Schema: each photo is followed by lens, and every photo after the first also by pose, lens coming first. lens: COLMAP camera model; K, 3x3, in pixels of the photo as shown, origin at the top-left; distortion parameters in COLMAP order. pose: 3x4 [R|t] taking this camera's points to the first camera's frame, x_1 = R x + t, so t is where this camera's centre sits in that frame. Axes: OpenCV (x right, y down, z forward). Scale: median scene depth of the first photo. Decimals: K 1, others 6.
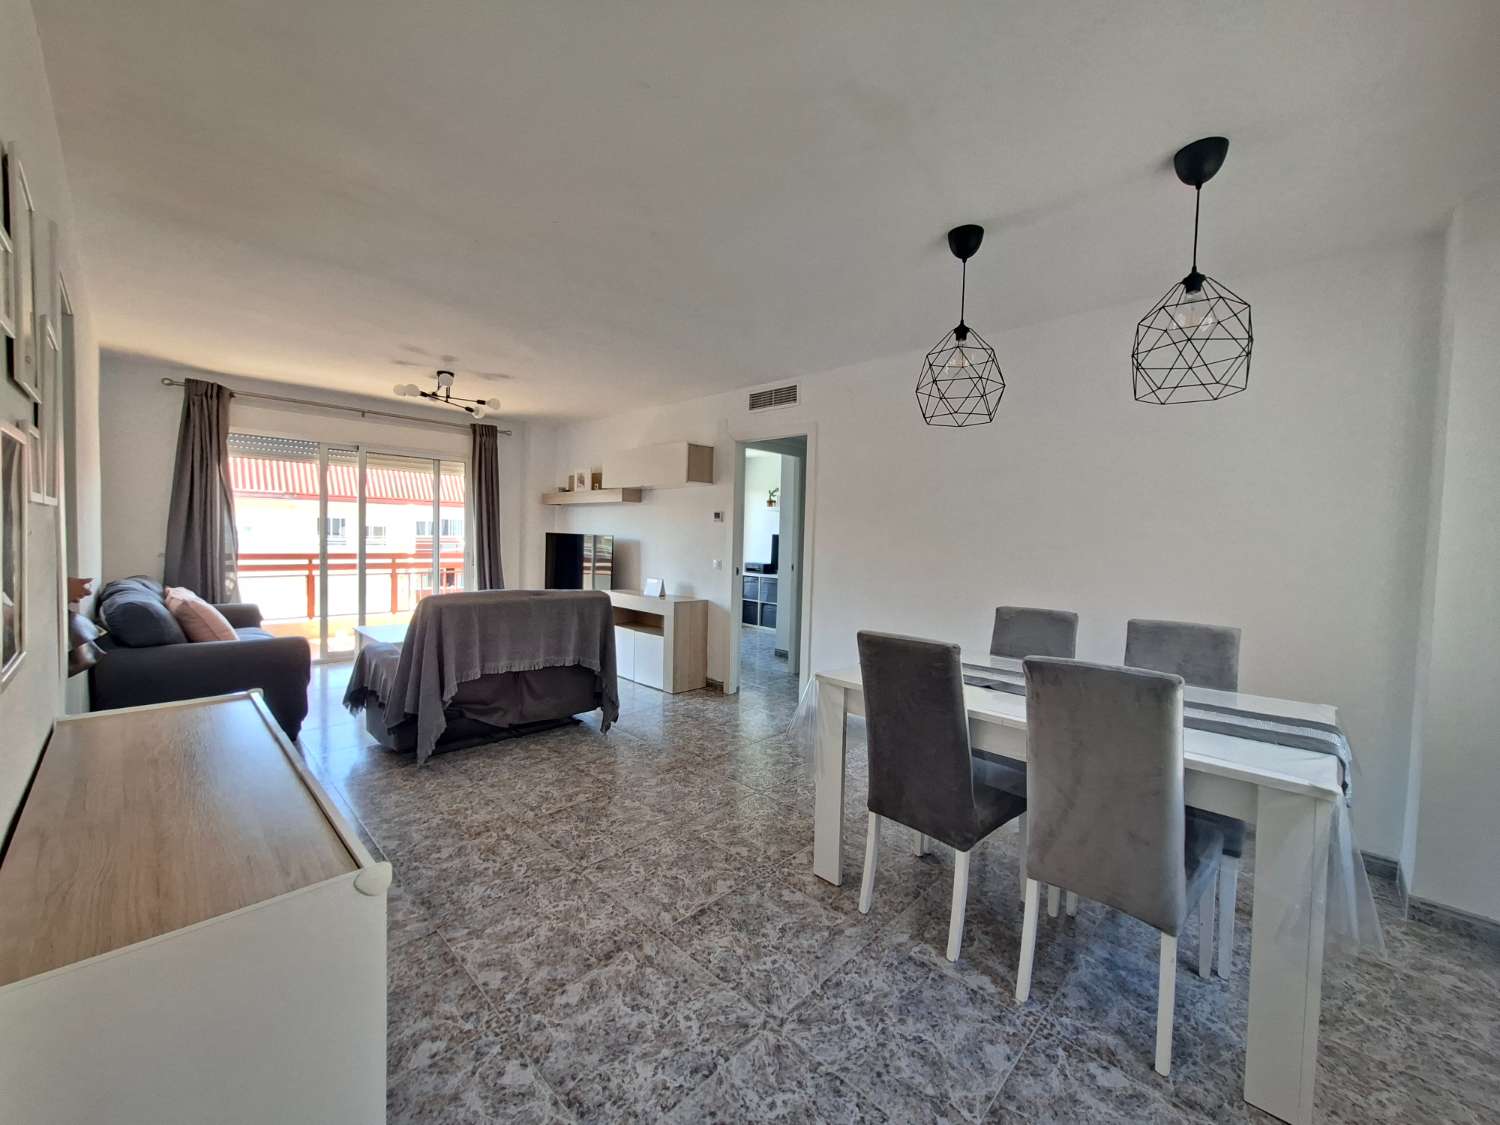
lens RADIAL K [[590.9, 0, 760.2], [0, 590.9, 577.0], [0, 0, 1]] dist [0.003328, -0.002698]
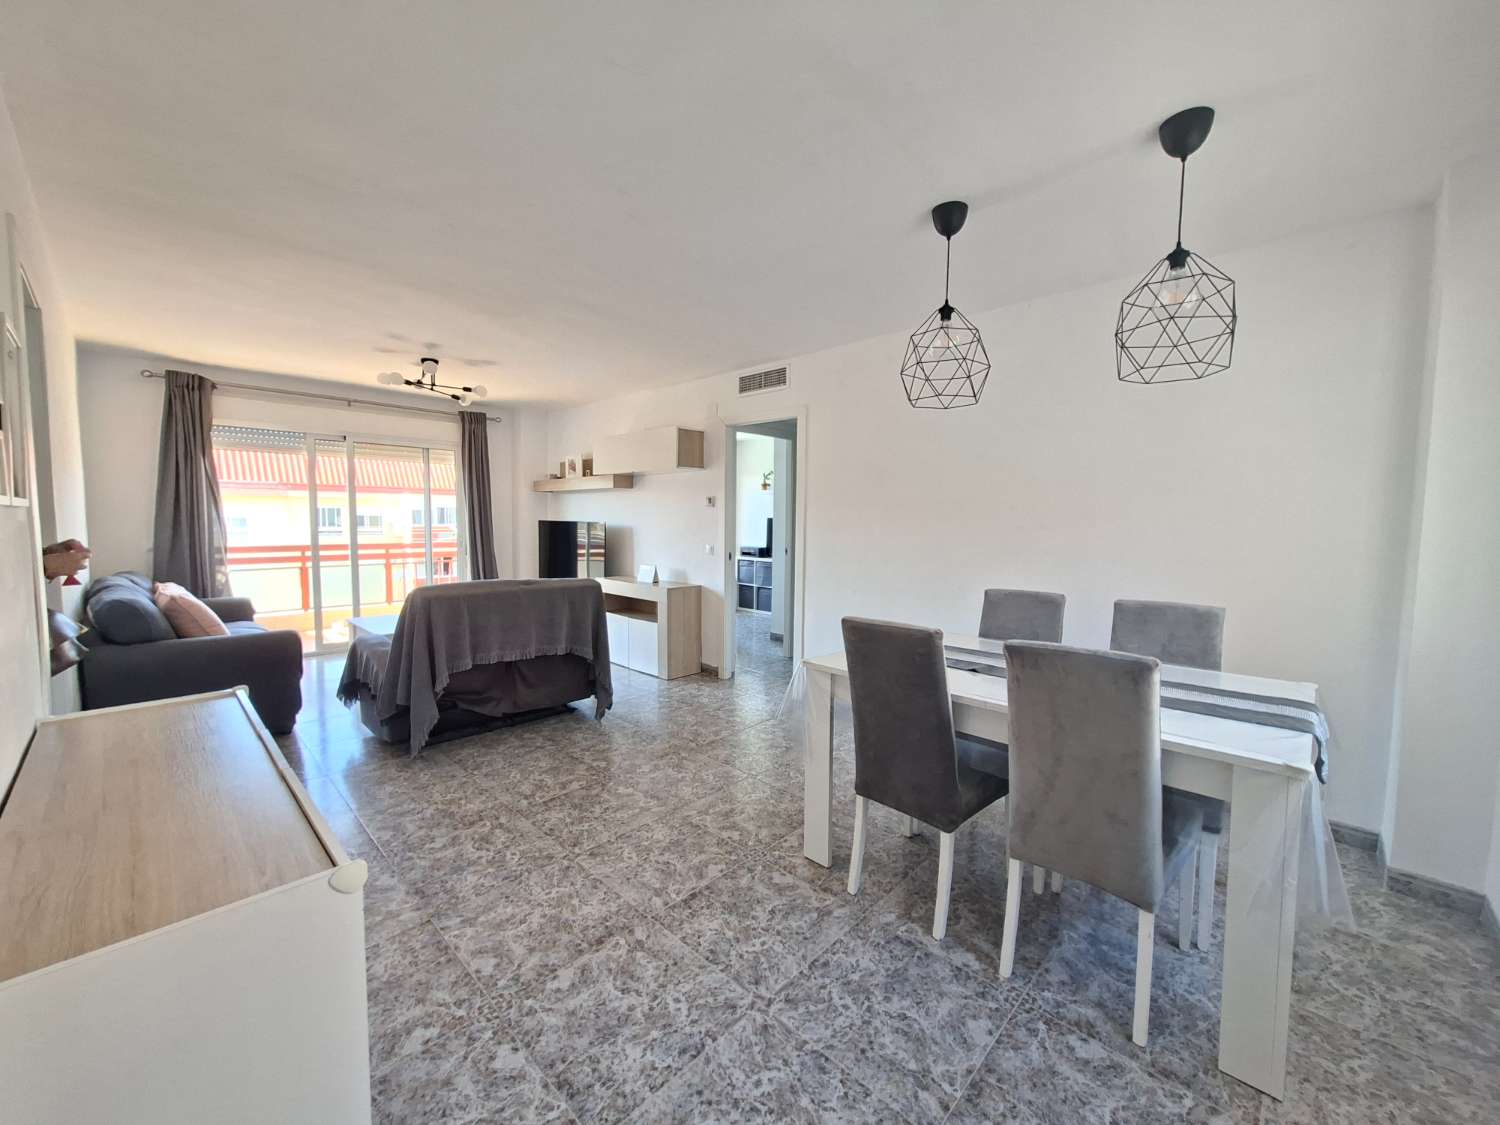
lens RADIAL K [[590.9, 0, 762.0], [0, 590.9, 577.8], [0, 0, 1]] dist [0.003328, -0.002698]
pose [[0.999847, -0.016960, 0.004168, 0.022108], [0.016826, 0.999394, 0.030485, -0.006828], [-0.004682, -0.030410, 0.999527, 0.002230]]
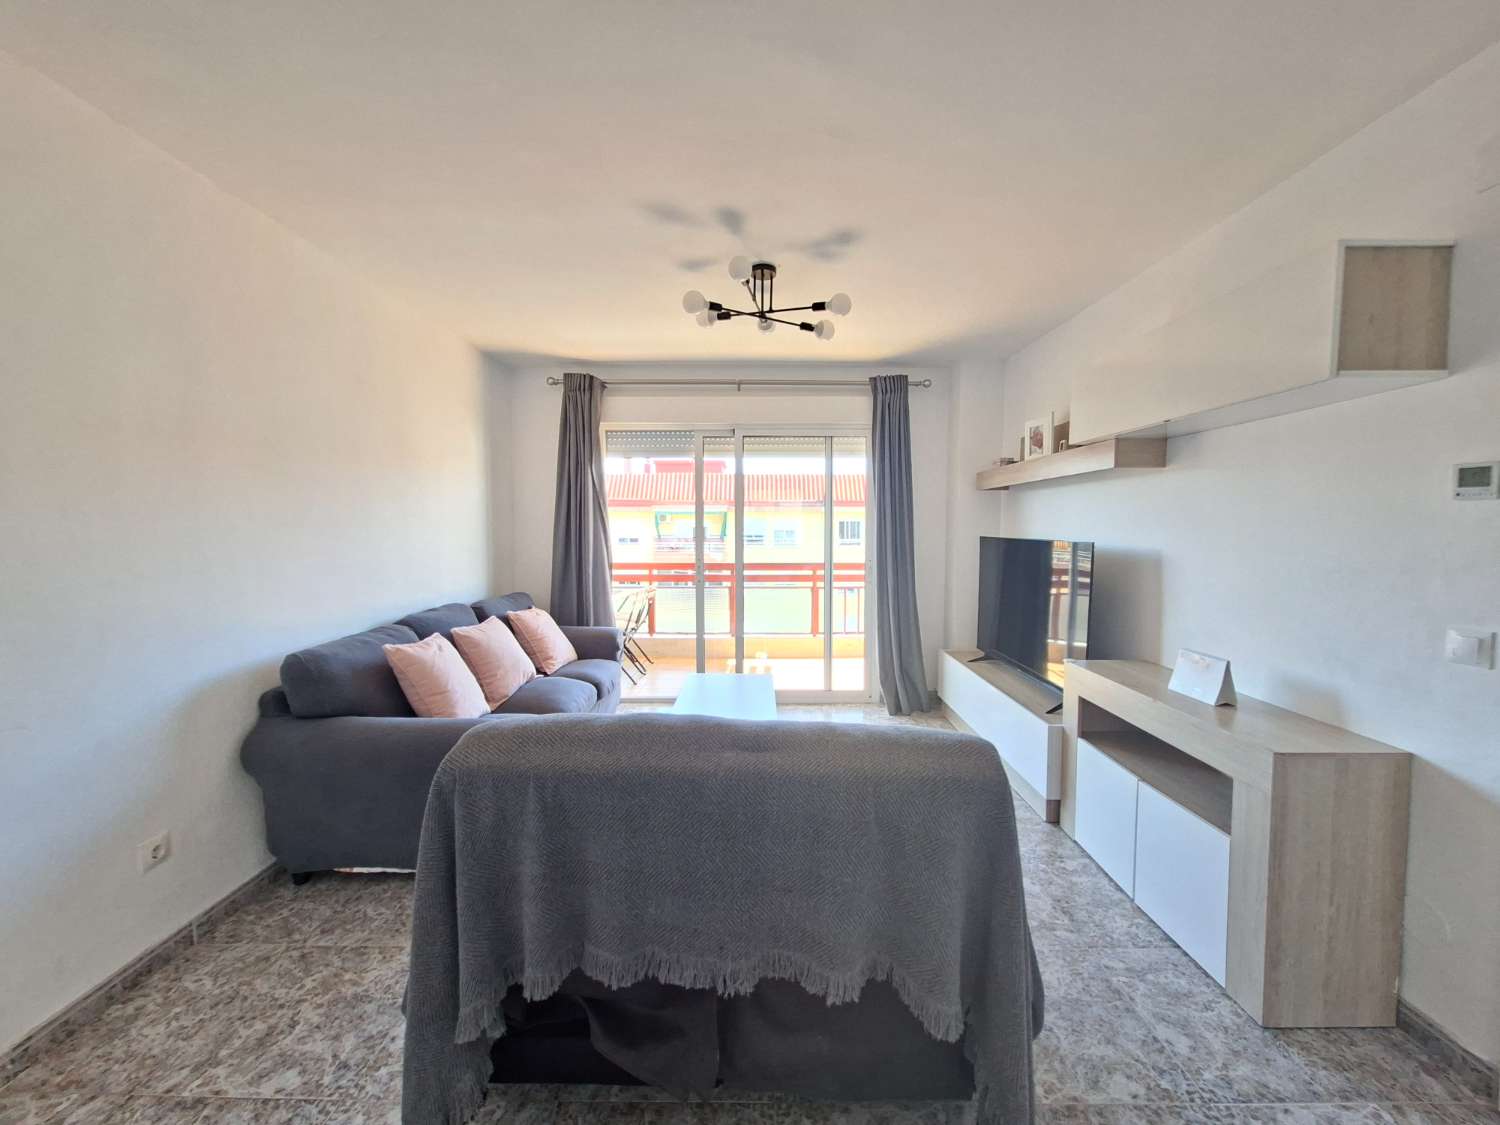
lens RADIAL K [[590.9, 0, 757.8], [0, 590.9, 548.8], [0, 0, 1]] dist [0.003328, -0.002698]
pose [[0.681323, 0.003318, -0.731976, -0.209265], [-0.036803, 0.998880, -0.029729, -0.100702], [0.731057, 0.047194, 0.680682, 1.166654]]
